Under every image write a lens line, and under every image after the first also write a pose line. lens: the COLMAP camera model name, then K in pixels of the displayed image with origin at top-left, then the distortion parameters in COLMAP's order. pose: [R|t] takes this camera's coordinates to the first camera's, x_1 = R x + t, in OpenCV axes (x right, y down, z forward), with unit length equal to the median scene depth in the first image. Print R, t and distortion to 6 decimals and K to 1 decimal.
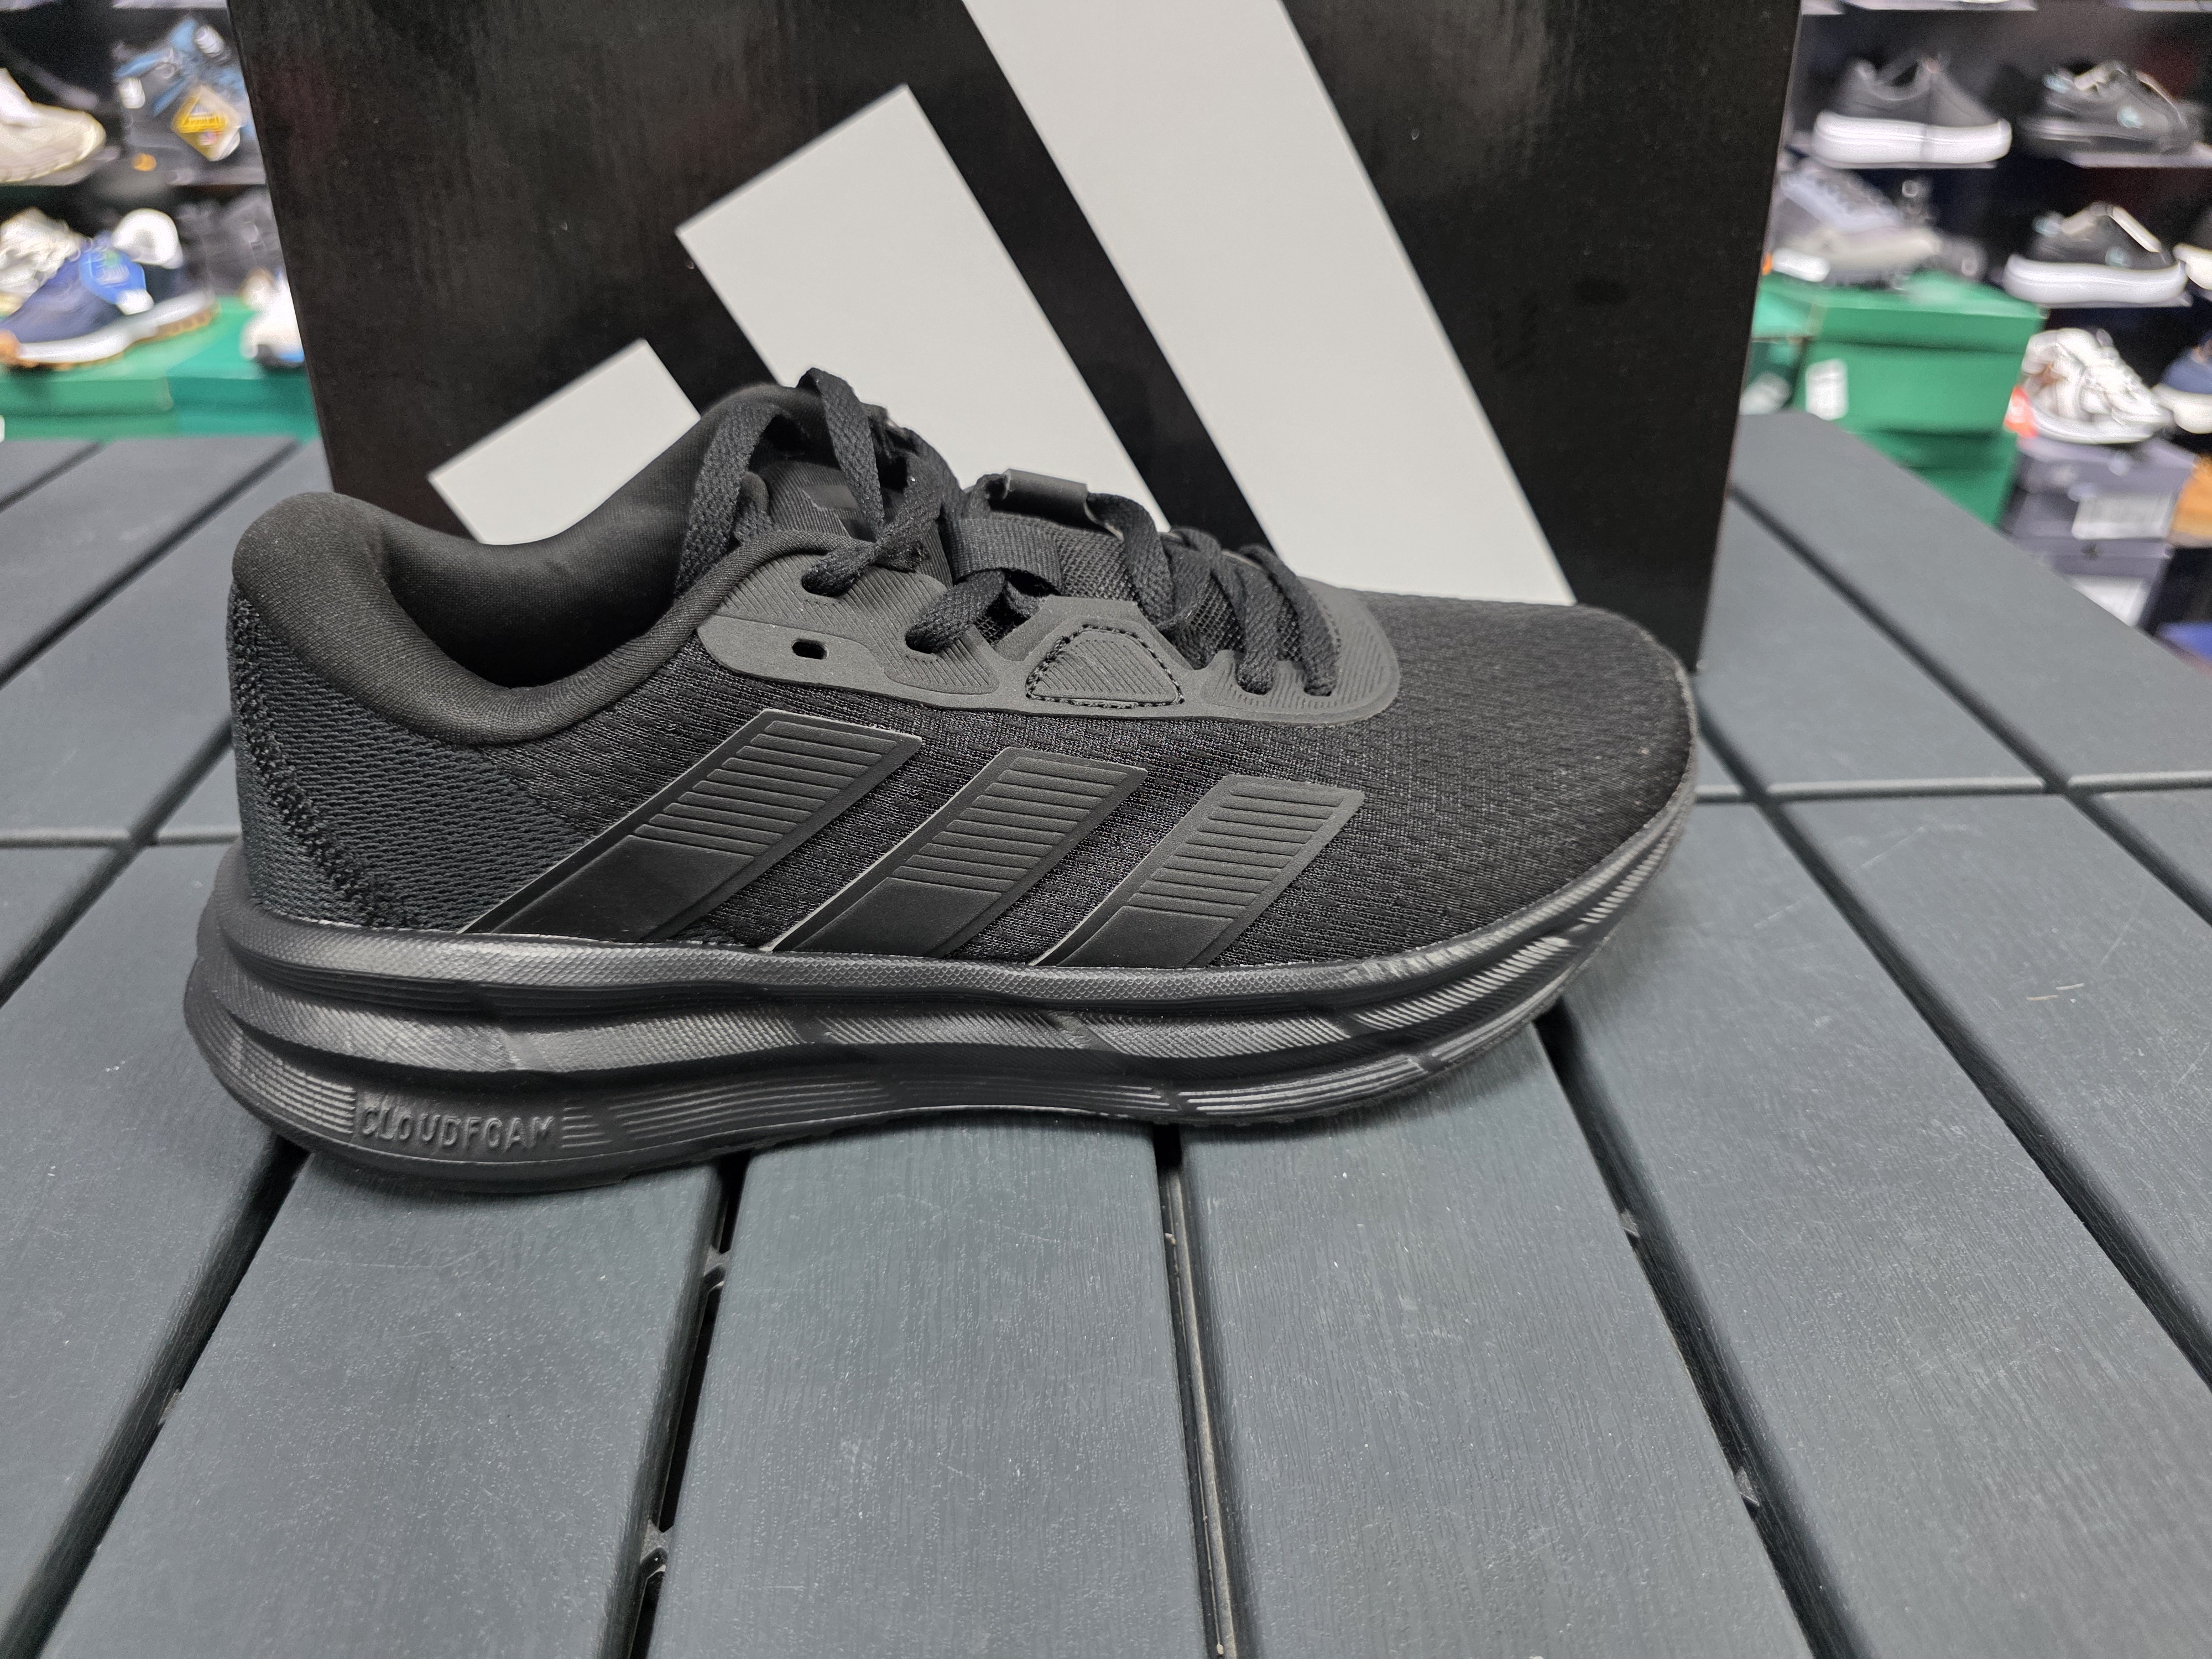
lens RADIAL K [[1631.3, 0, 1104.1], [0, 1631.3, 829.1], [0, 0, 1]] dist [-0.005502, -0.010641]
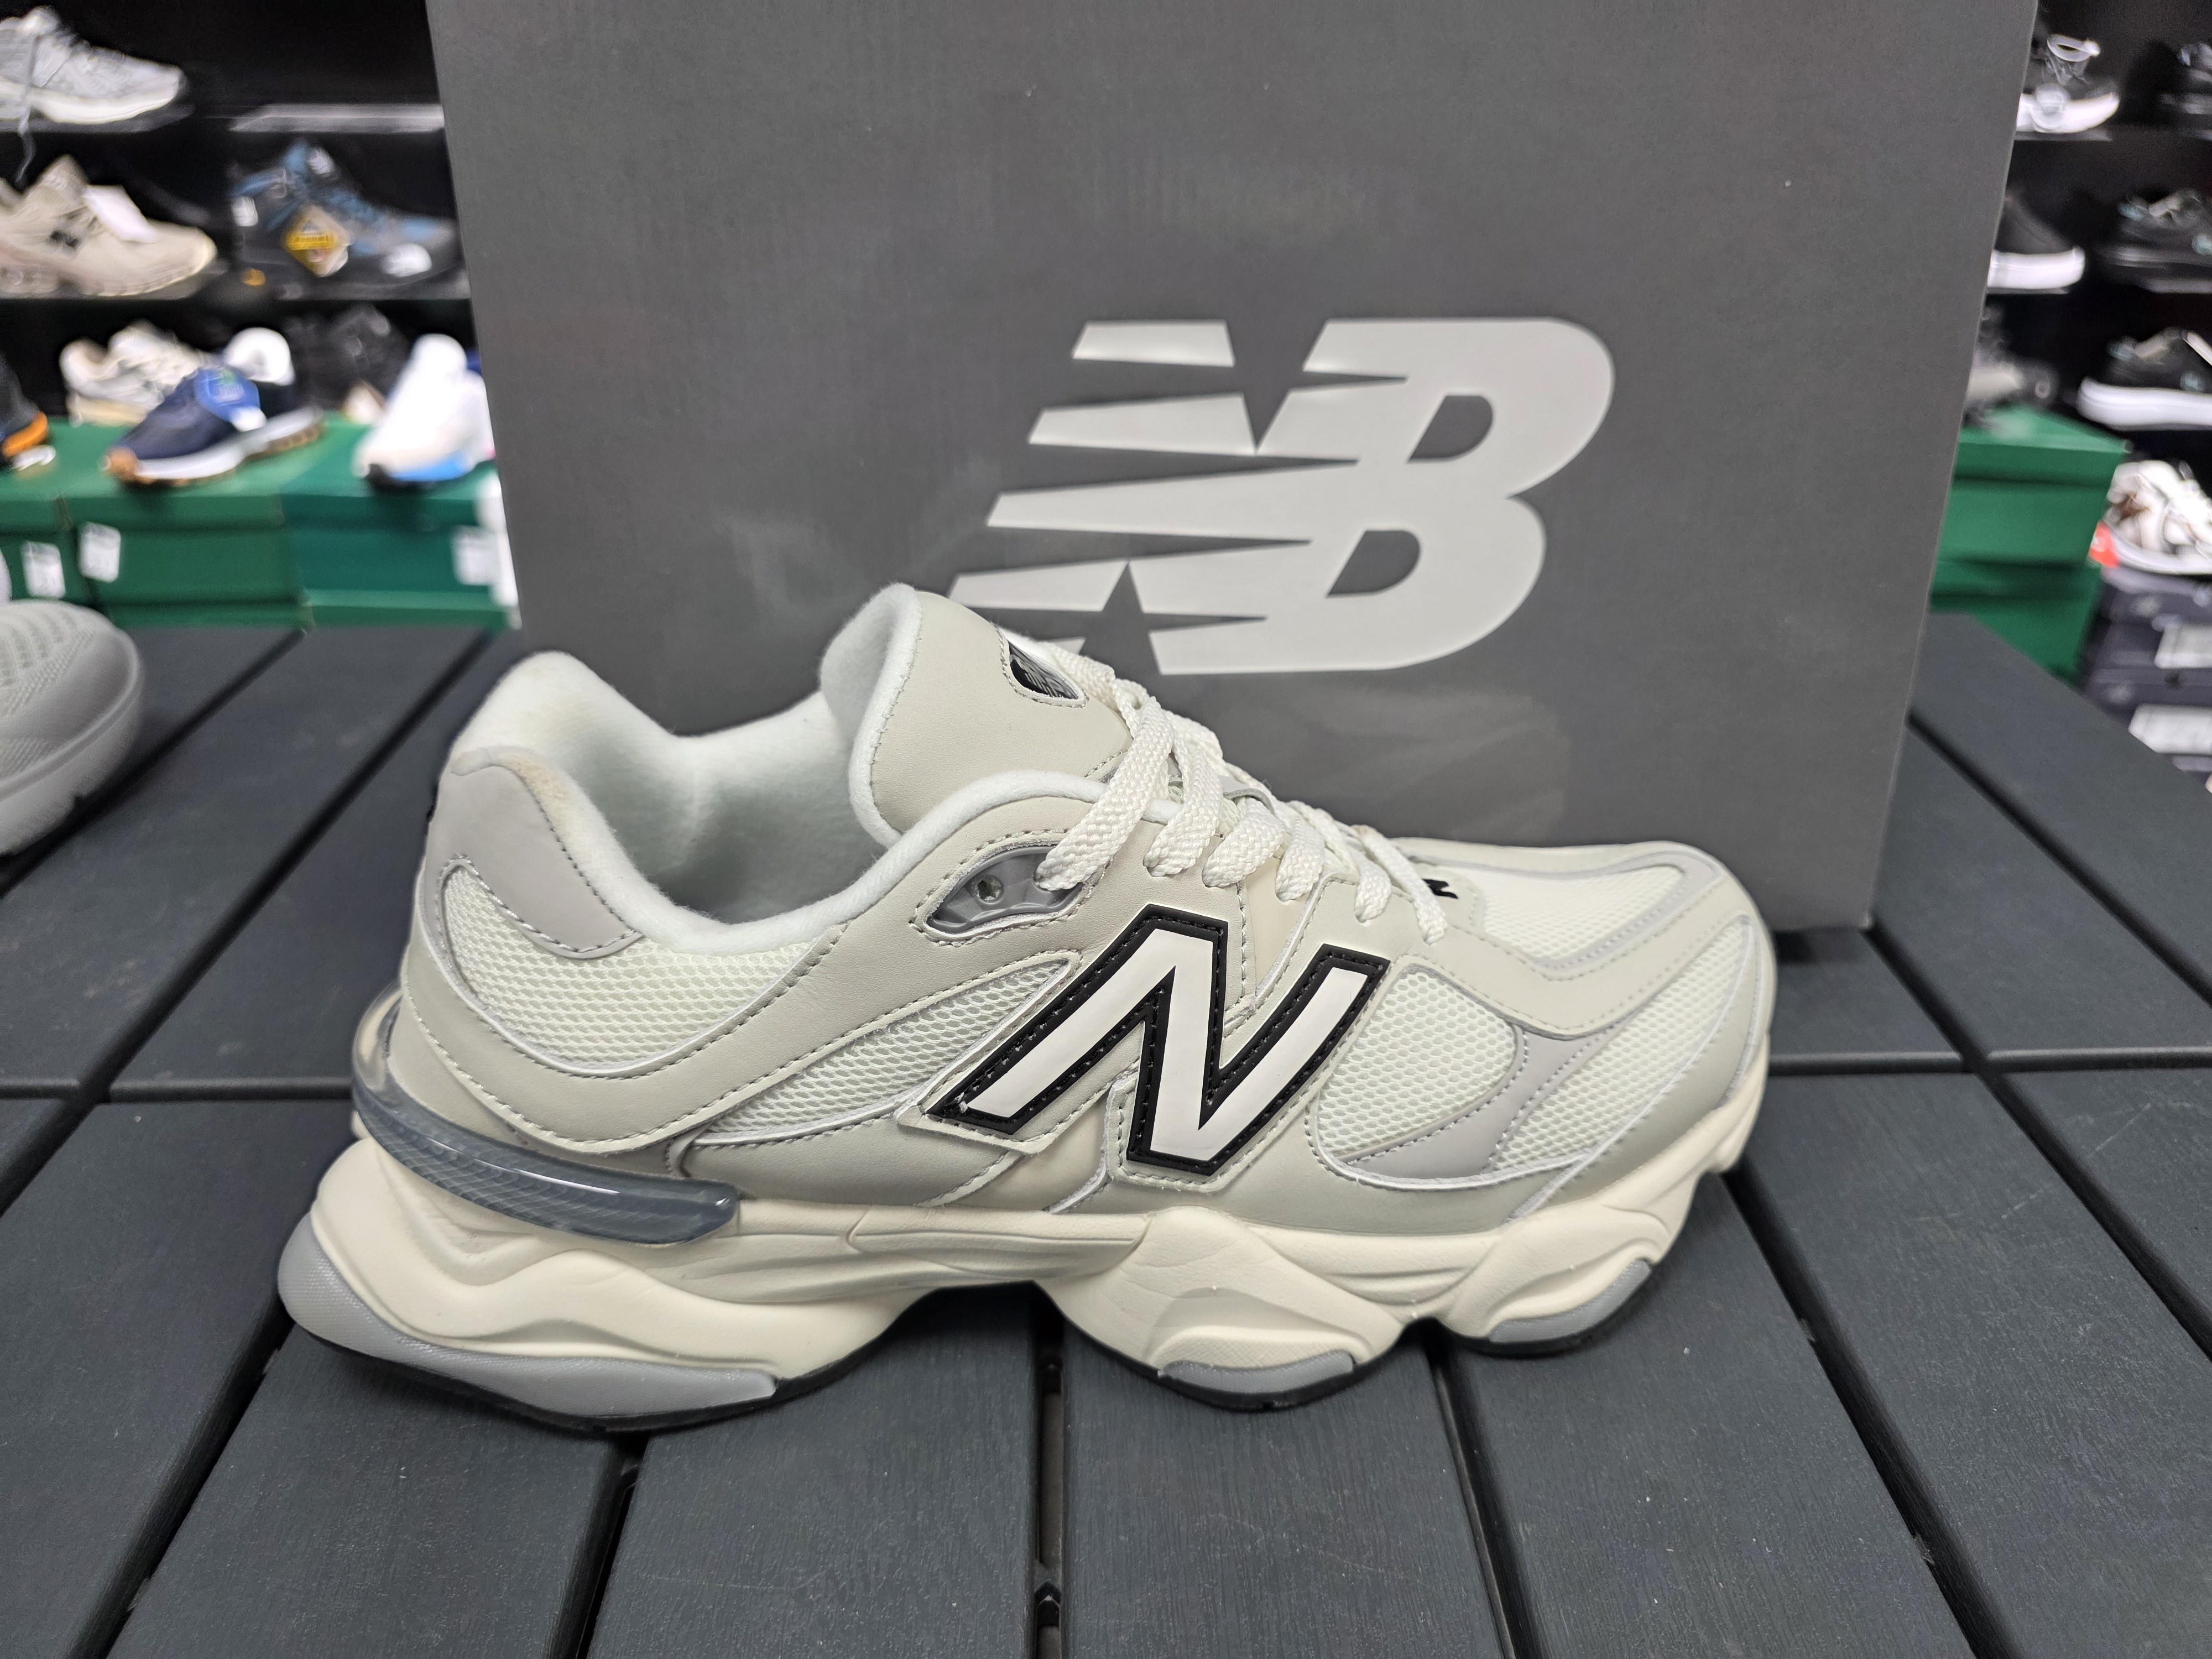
lens RADIAL K [[1628.8, 0, 1114.4], [0, 1628.8, 850.7], [0, 0, 1]] dist [-0.004137, -0.007450]
pose [[0.999778, 0.012822, -0.016706, -0.159936], [-0.013354, 0.999393, -0.032183, -0.144220], [0.016283, 0.032399, 0.999342, -0.043759]]
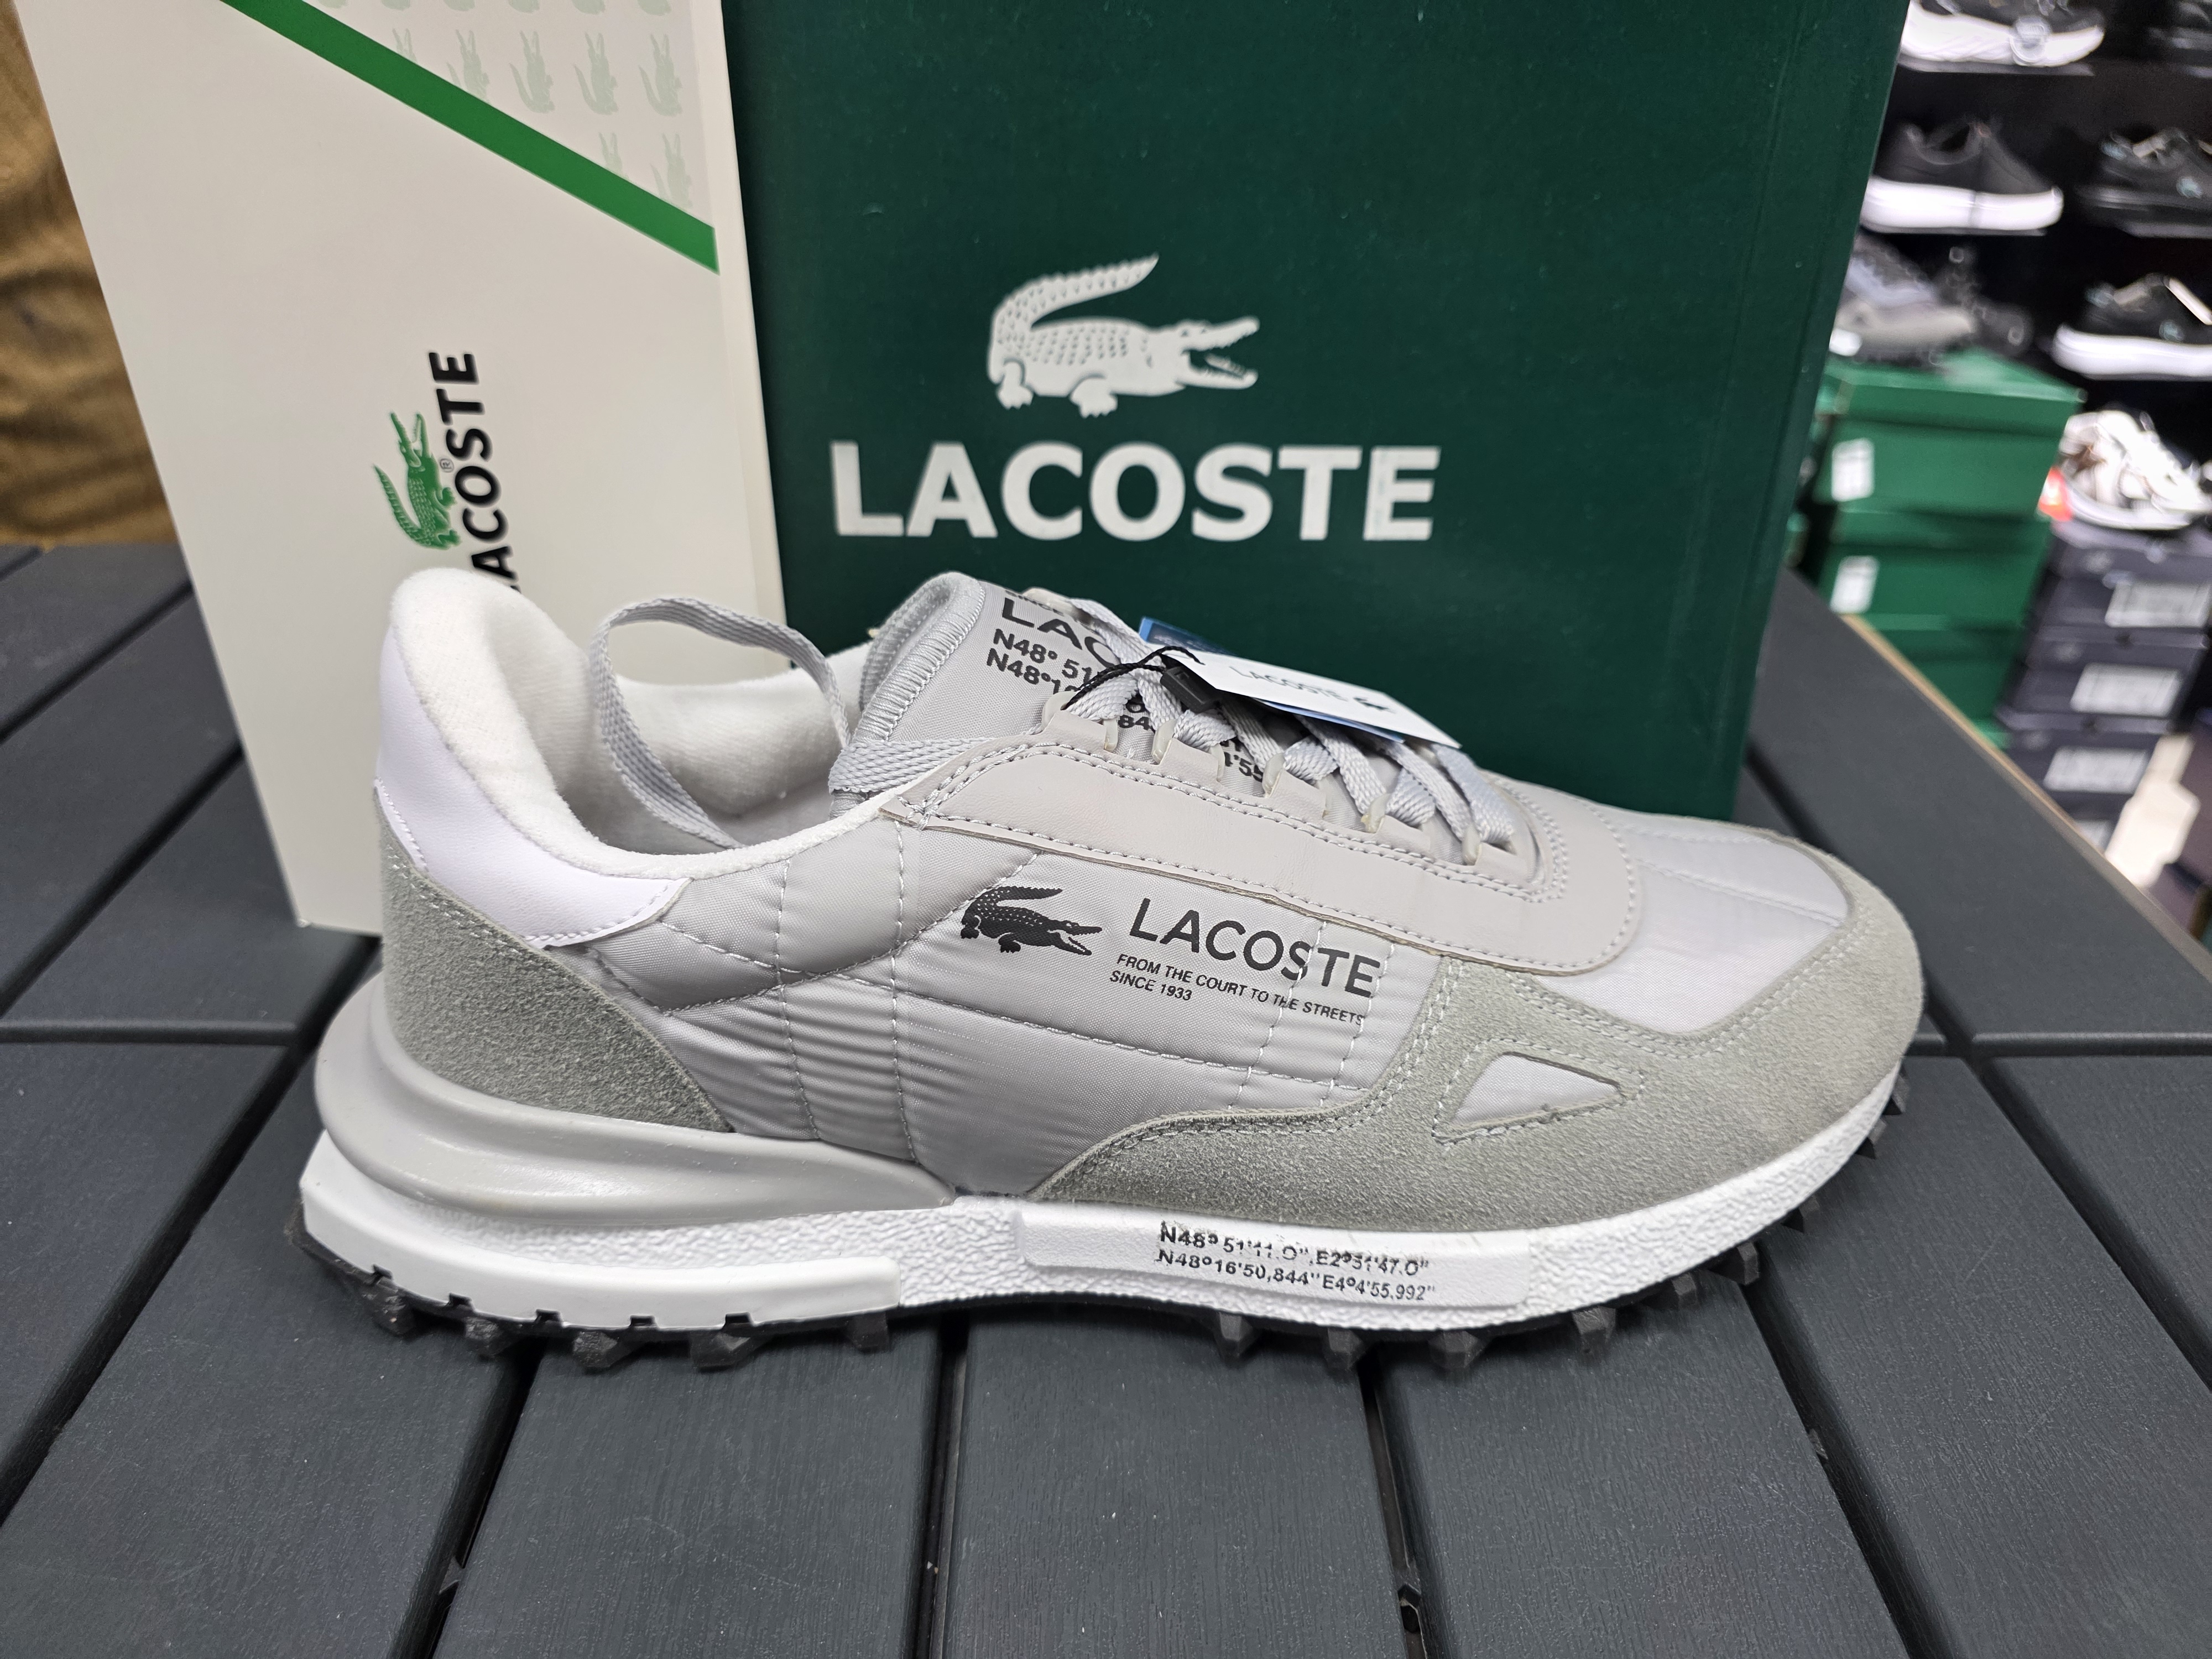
lens RADIAL K [[1626.8, 0, 1086.1], [0, 1626.8, 853.0], [0, 0, 1]] dist [-0.009396, -0.004670]
pose [[0.998767, 0.036222, -0.033959, 0.134507], [-0.035970, 0.999321, 0.007989, -0.162970], [0.034225, -0.006757, 0.999391, 0.047218]]
